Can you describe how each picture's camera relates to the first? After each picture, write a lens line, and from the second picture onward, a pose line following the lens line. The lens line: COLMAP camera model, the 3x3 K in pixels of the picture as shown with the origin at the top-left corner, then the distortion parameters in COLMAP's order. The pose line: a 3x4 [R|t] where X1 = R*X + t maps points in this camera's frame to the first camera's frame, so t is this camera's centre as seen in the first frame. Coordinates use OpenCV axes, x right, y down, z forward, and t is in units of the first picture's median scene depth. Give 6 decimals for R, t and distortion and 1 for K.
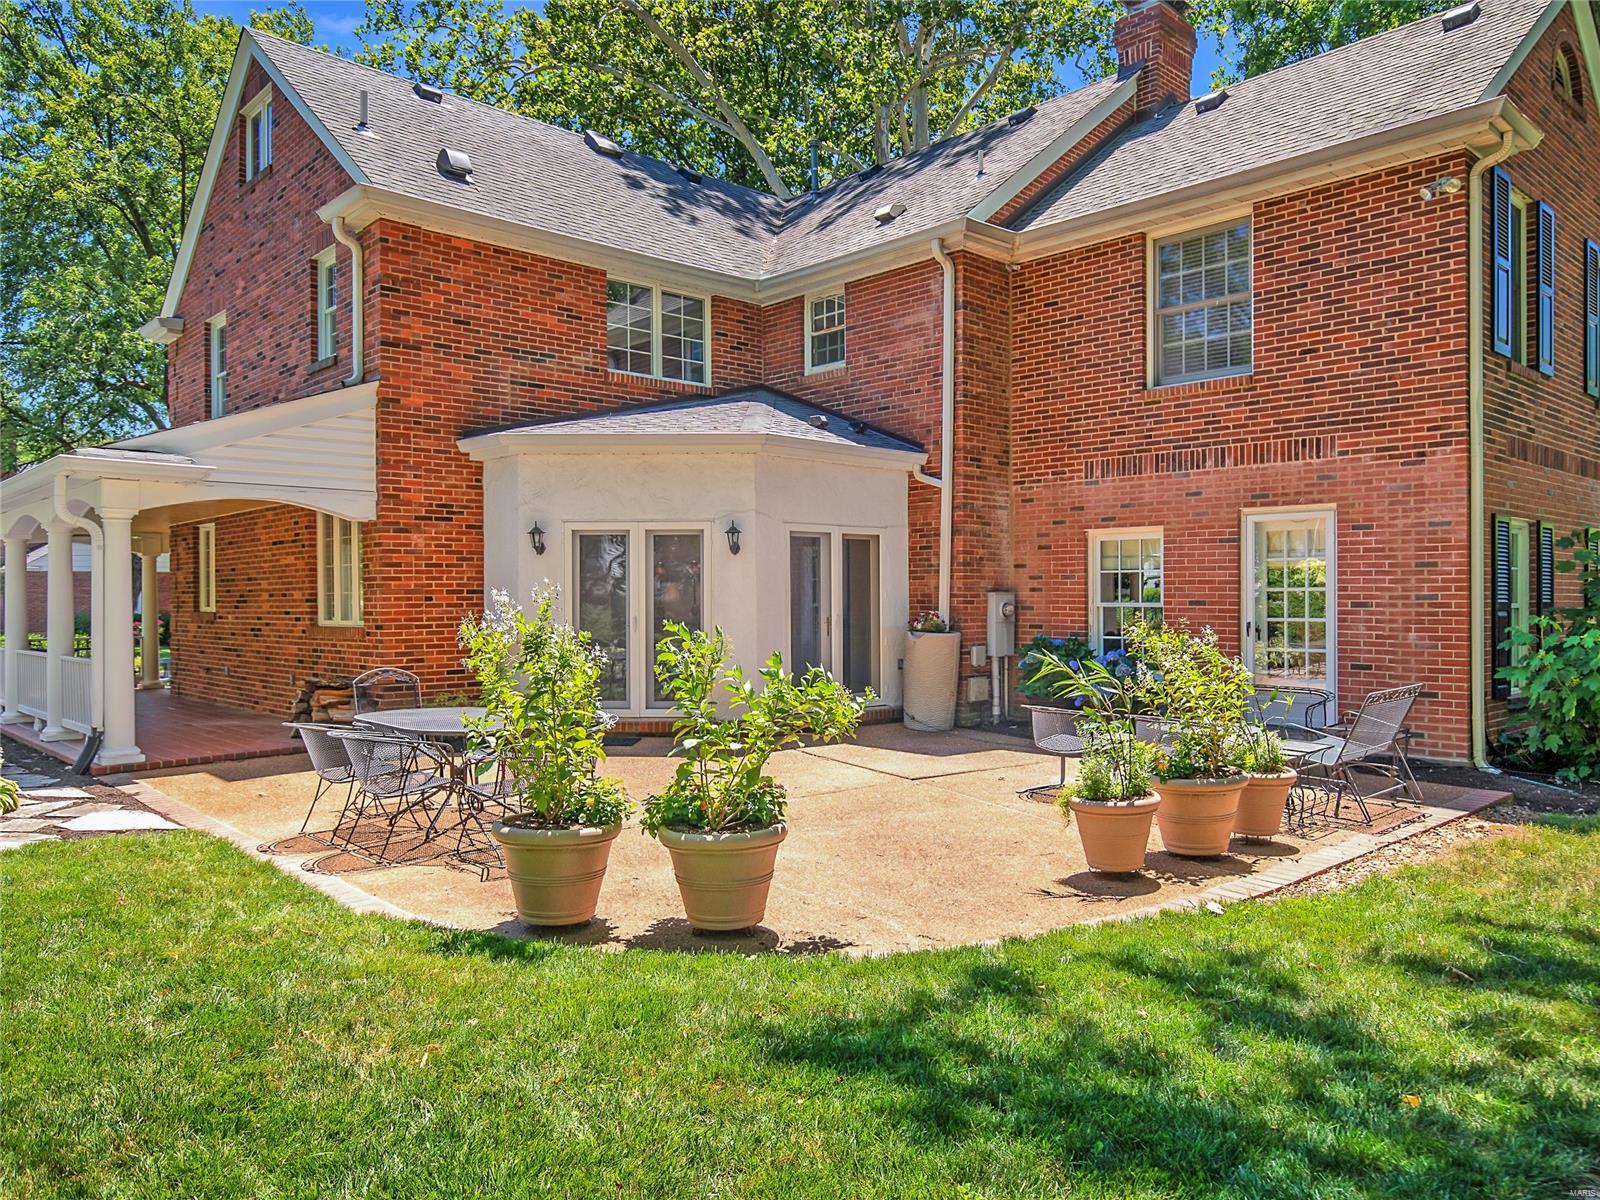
lens RADIAL K [[1186.6, 0, 799.5], [0, 1186.6, 577.7], [0, 0, 1]] dist [0.031171, -0.064414]
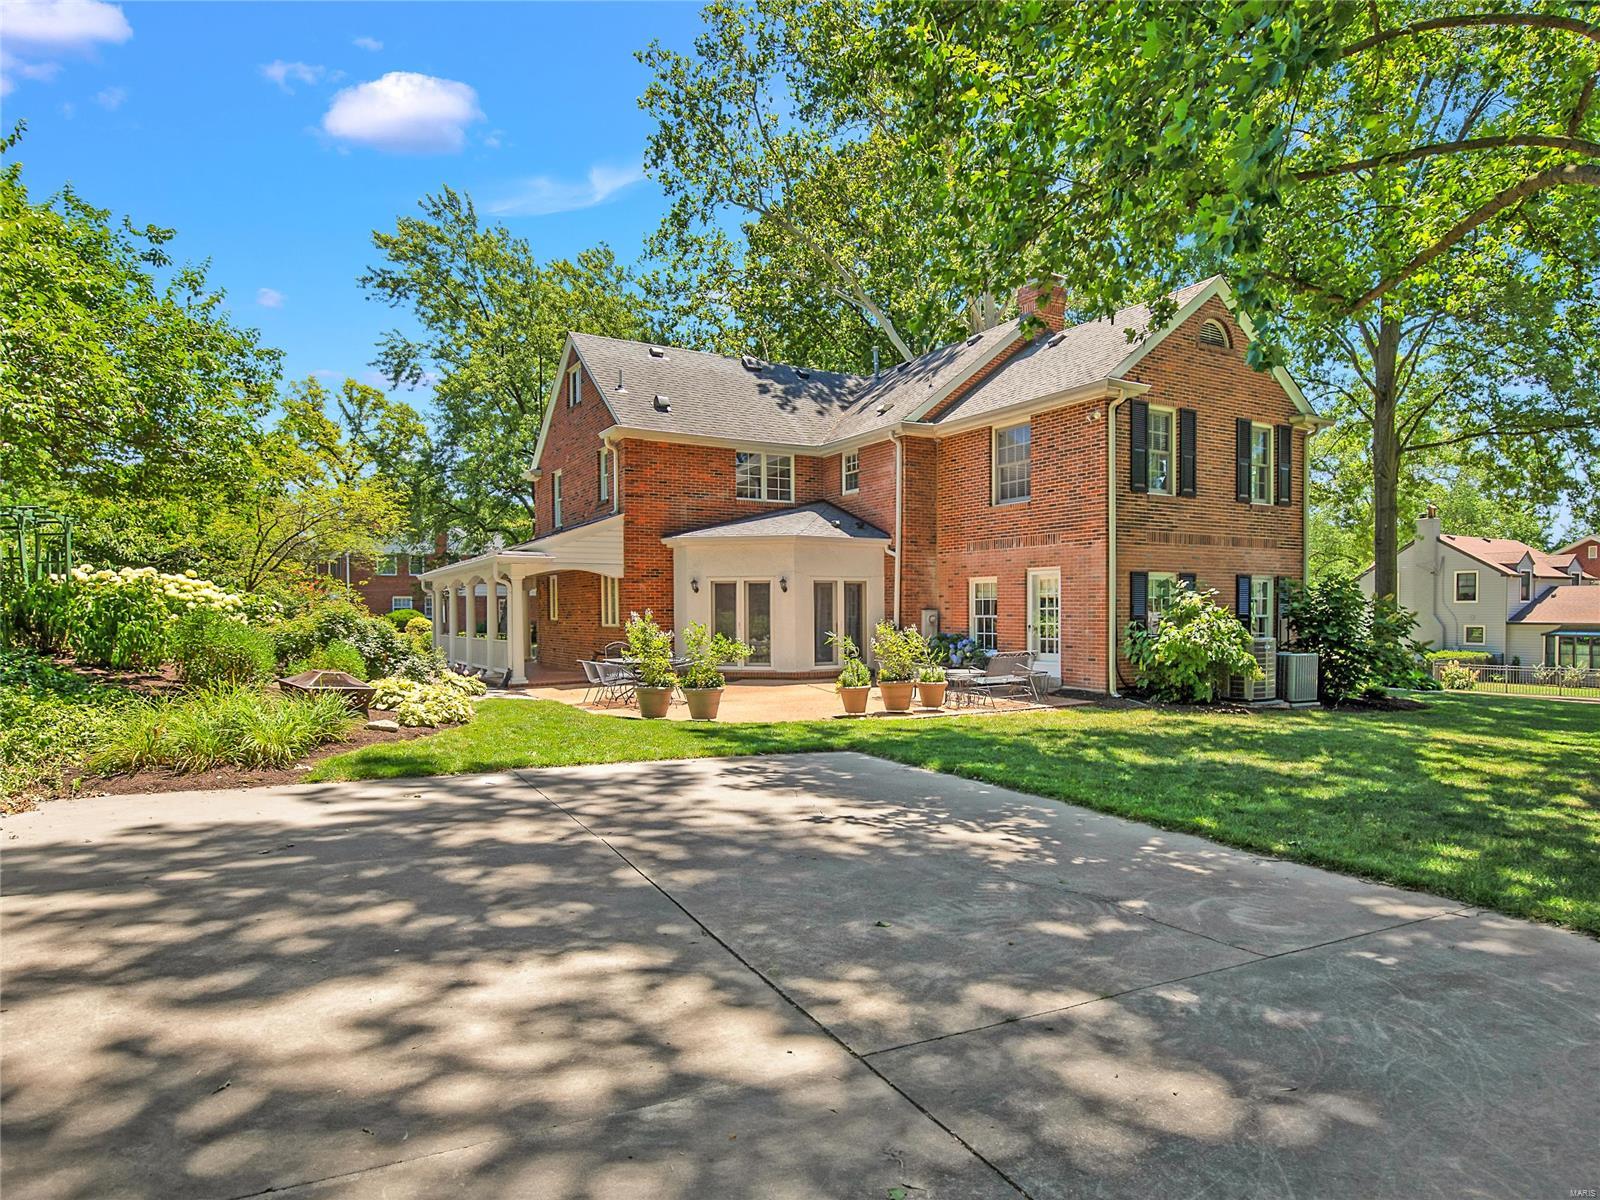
lens RADIAL K [[1012.1, 0, 800.0], [0, 1012.1, 600.0], [0, 0, 1]] dist [-0.000051, 0.000120]
pose [[0.973948, -0.005134, -0.226715, 0.343147], [0.006527, 0.999964, 0.005395, -0.014235], [0.226679, -0.006734, 0.973946, -0.662735]]
